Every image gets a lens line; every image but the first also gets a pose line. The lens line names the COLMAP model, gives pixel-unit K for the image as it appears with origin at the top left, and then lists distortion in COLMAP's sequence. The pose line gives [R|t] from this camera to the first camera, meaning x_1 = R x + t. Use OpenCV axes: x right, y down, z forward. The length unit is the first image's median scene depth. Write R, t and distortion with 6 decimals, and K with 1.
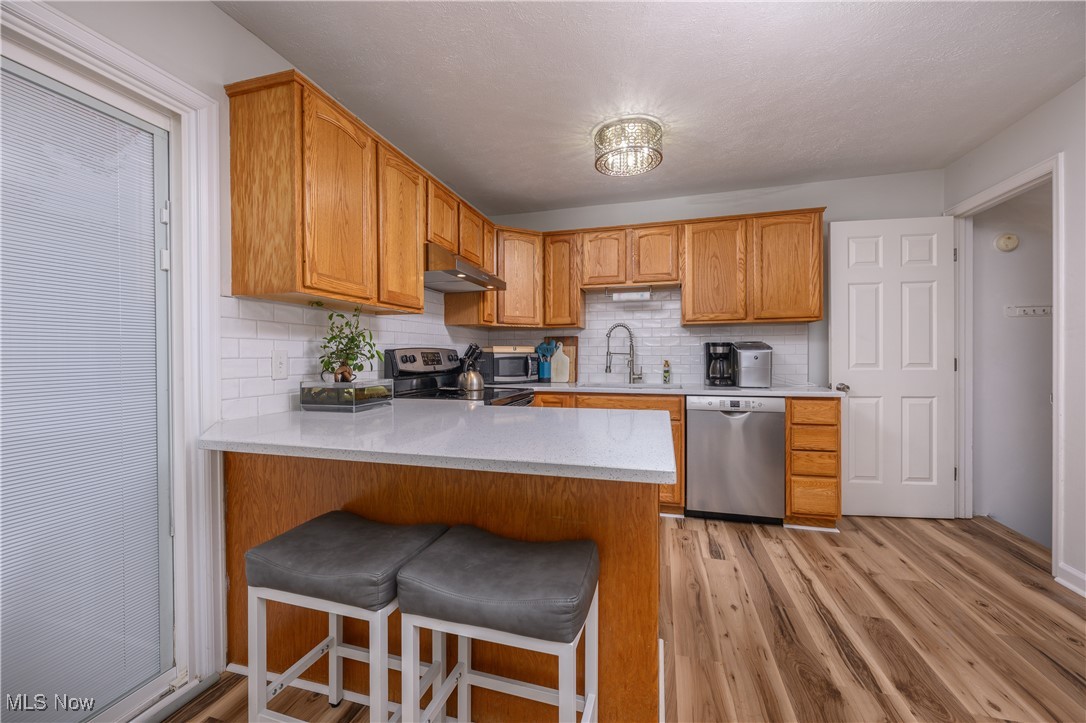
lens RADIAL K [[428.1, 0, 535.9], [0, 428.1, 359.1], [0, 0, 1]] dist [-0.000820, -0.000134]
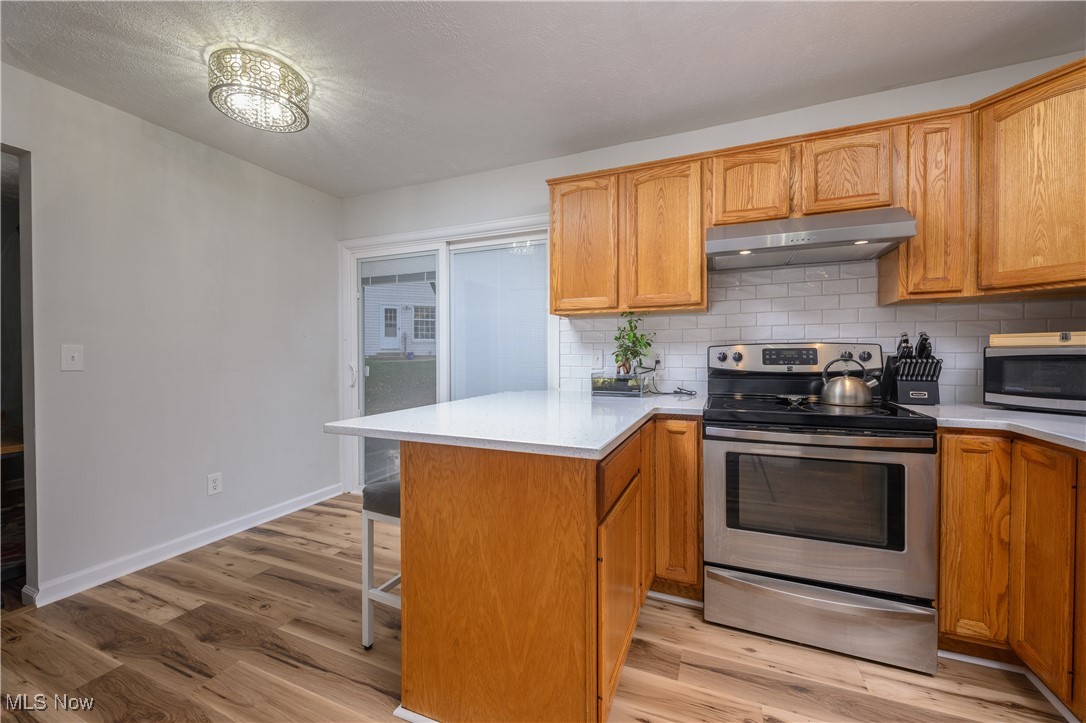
lens RADIAL K [[428.9, 0, 543.0], [0, 428.9, 361.5], [0, 0, 1]] dist [-0.000639, 0.000130]
pose [[-0.108958, 0.023136, -0.993777, 0.459996], [-0.004772, 0.999705, 0.023797, -0.006791], [0.994035, 0.007335, -0.108815, 0.499544]]
